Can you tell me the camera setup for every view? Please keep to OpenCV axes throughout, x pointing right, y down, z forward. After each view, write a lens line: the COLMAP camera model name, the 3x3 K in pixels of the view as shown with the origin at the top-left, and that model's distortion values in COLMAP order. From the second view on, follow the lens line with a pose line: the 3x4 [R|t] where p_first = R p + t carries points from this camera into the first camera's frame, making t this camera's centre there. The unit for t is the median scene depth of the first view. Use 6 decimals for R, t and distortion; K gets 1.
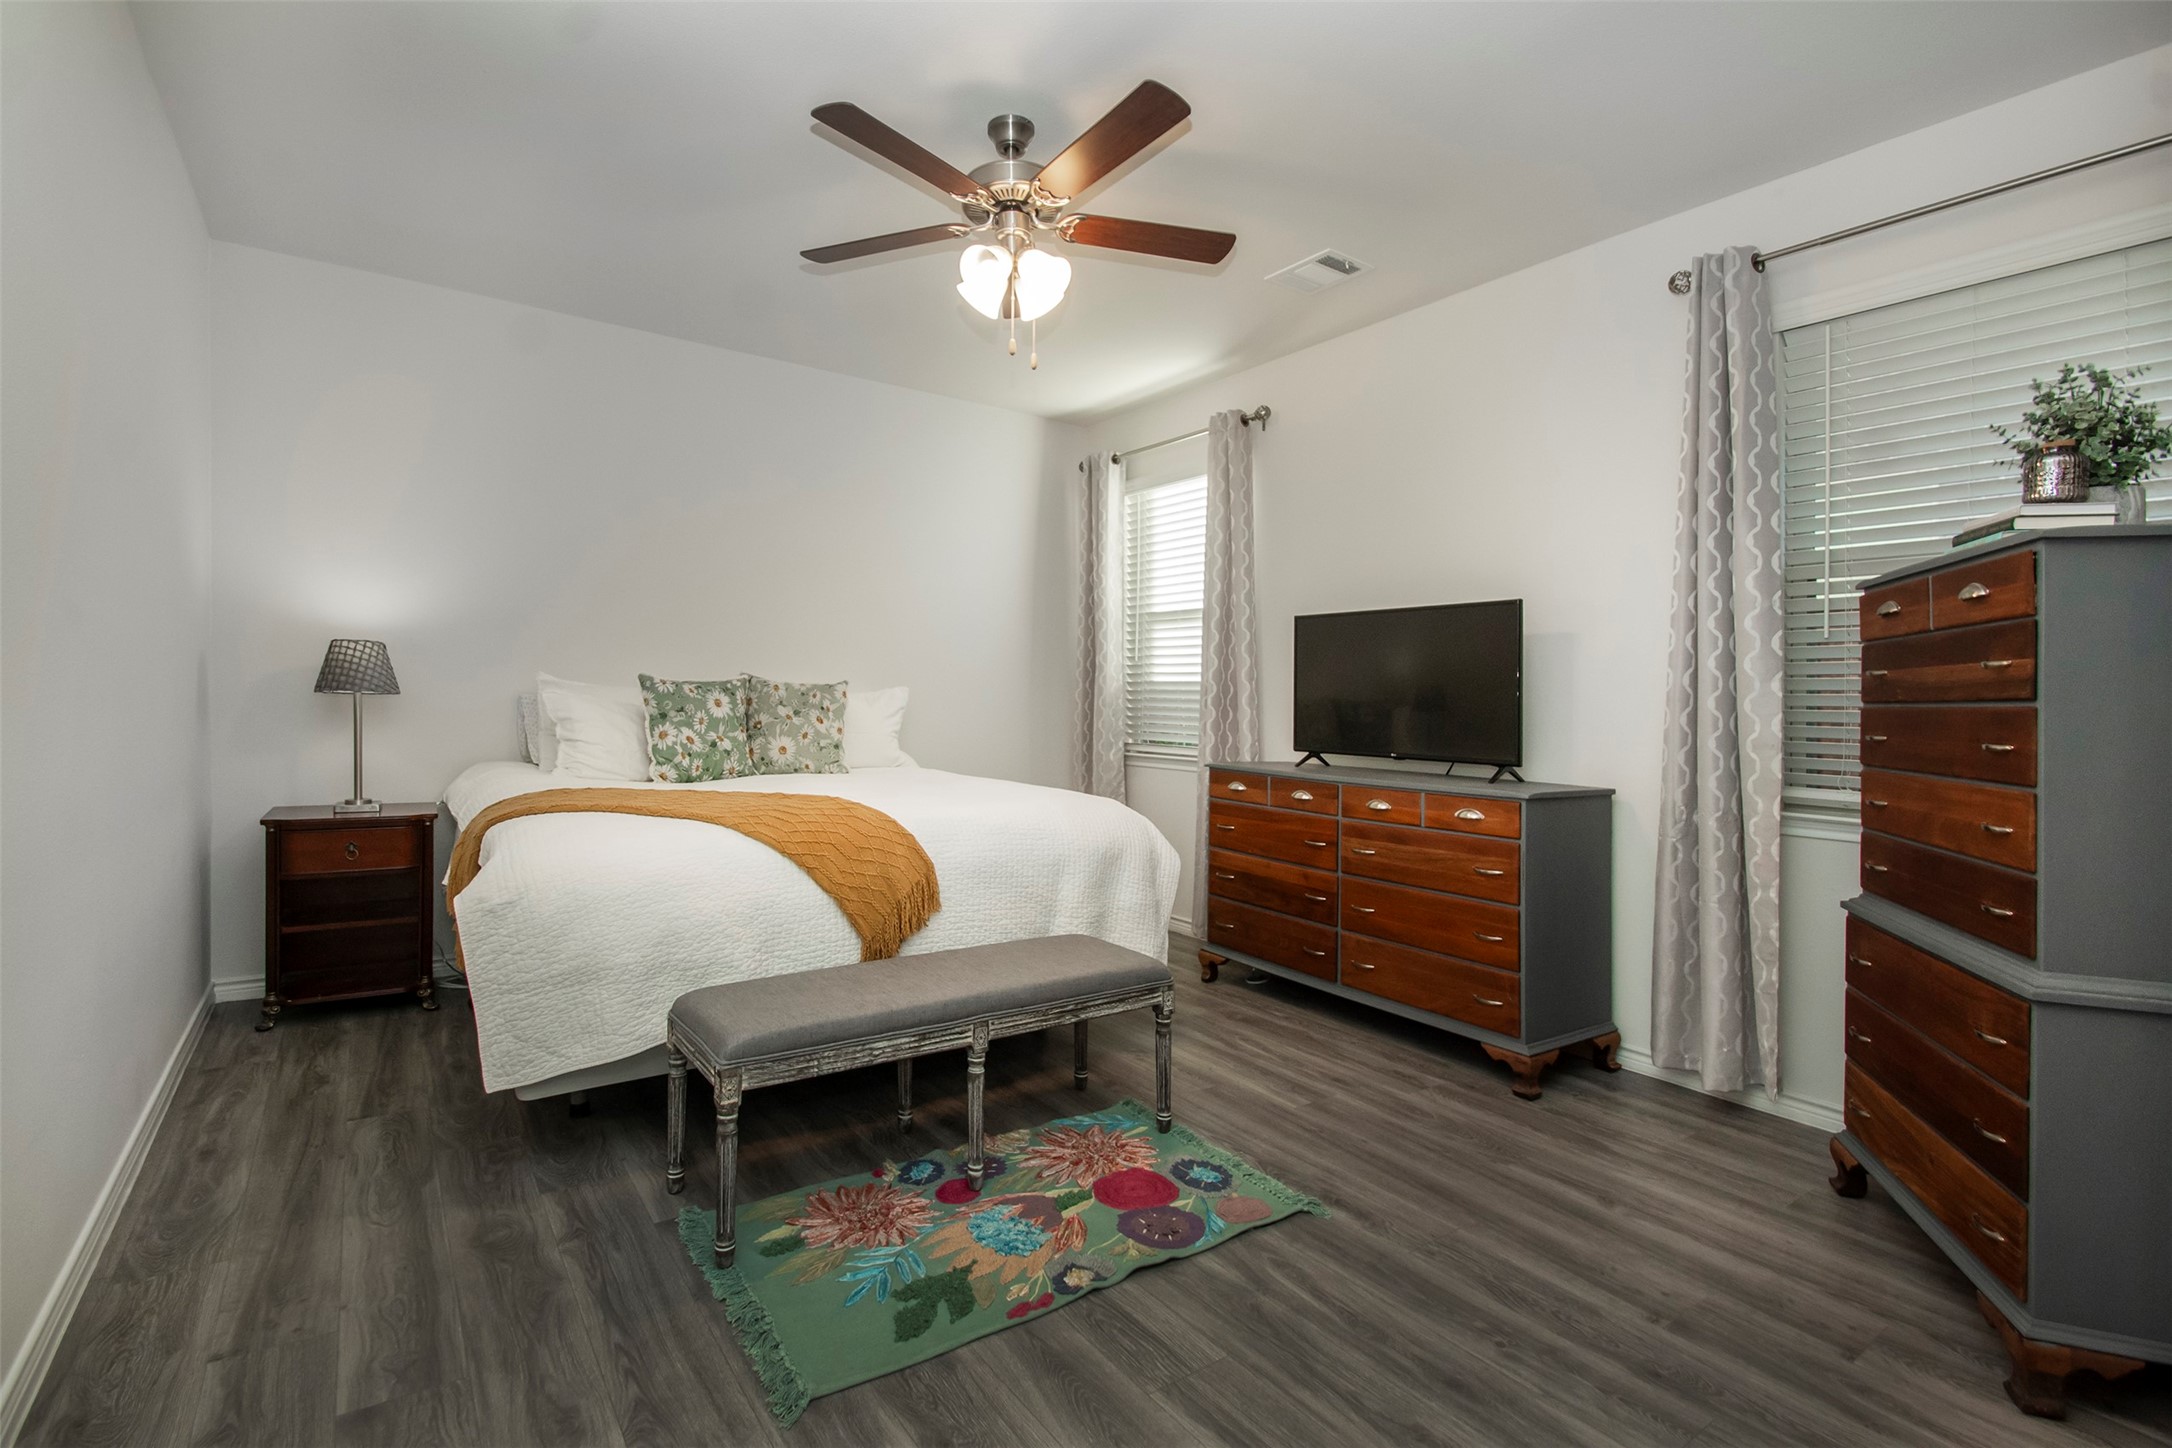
lens RADIAL K [[990.0, 0, 1089.7], [0, 990.0, 693.3], [0, 0, 1]] dist [-0.000107, 0.000015]
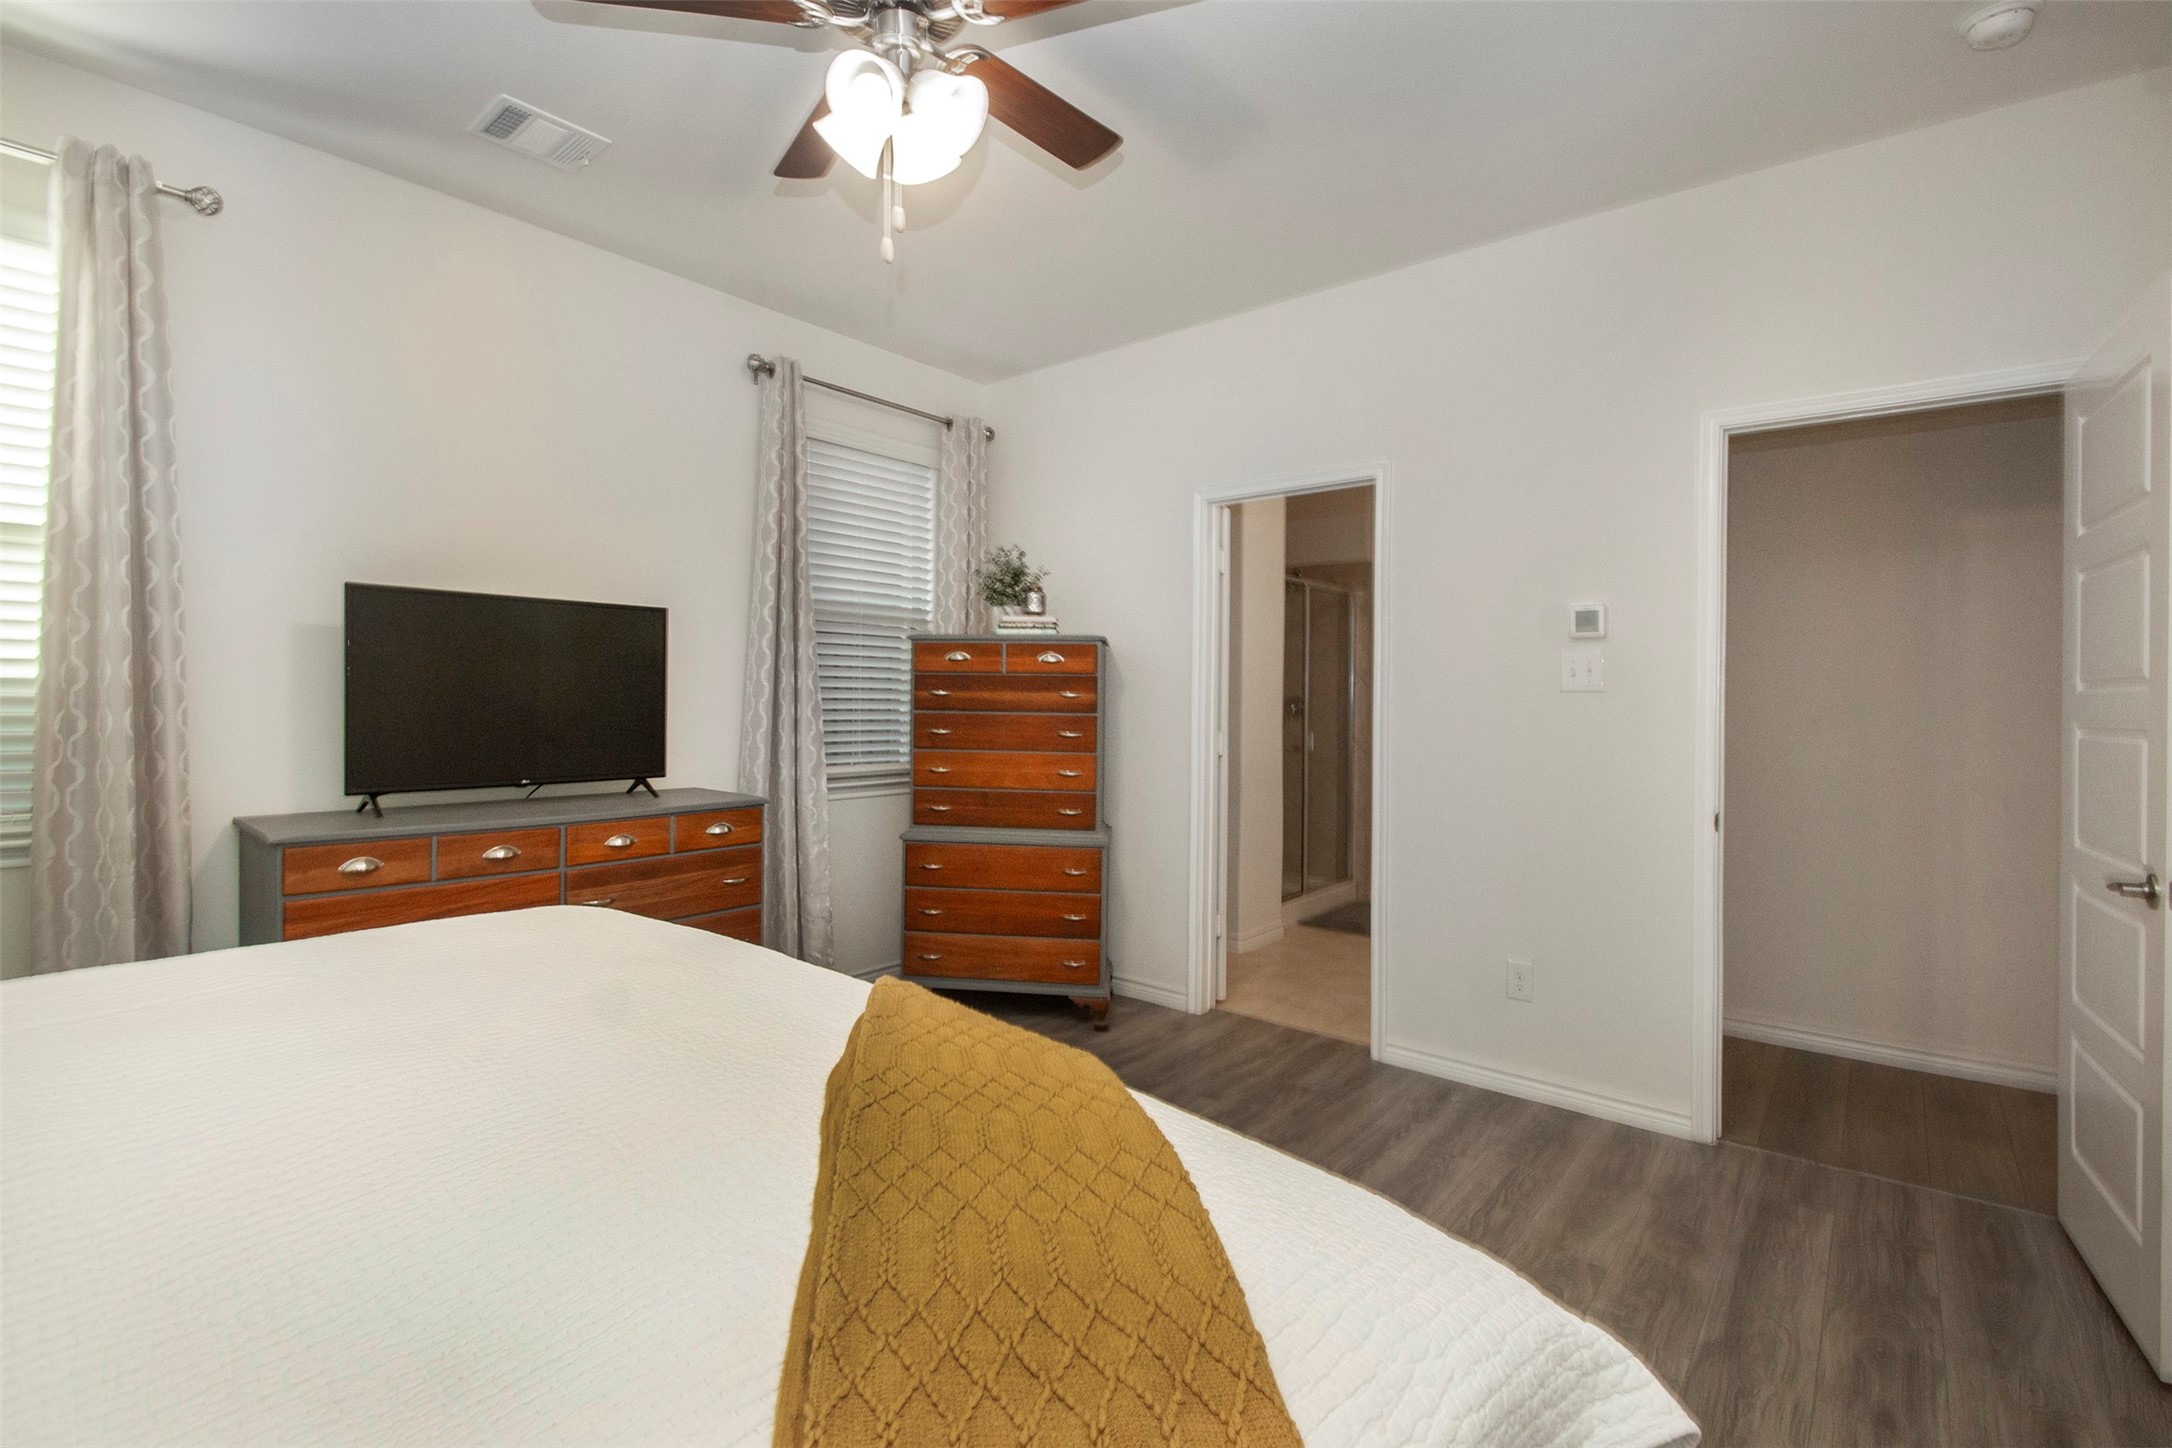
lens RADIAL K [[990.0, 0, 1089.7], [0, 990.0, 693.3], [0, 0, 1]] dist [-0.000107, 0.000015]
pose [[-0.308307, -0.006679, 0.951263, -0.637634], [-0.013909, 0.999900, 0.002512, -0.018207], [-0.951185, -0.012457, -0.308369, 0.874711]]
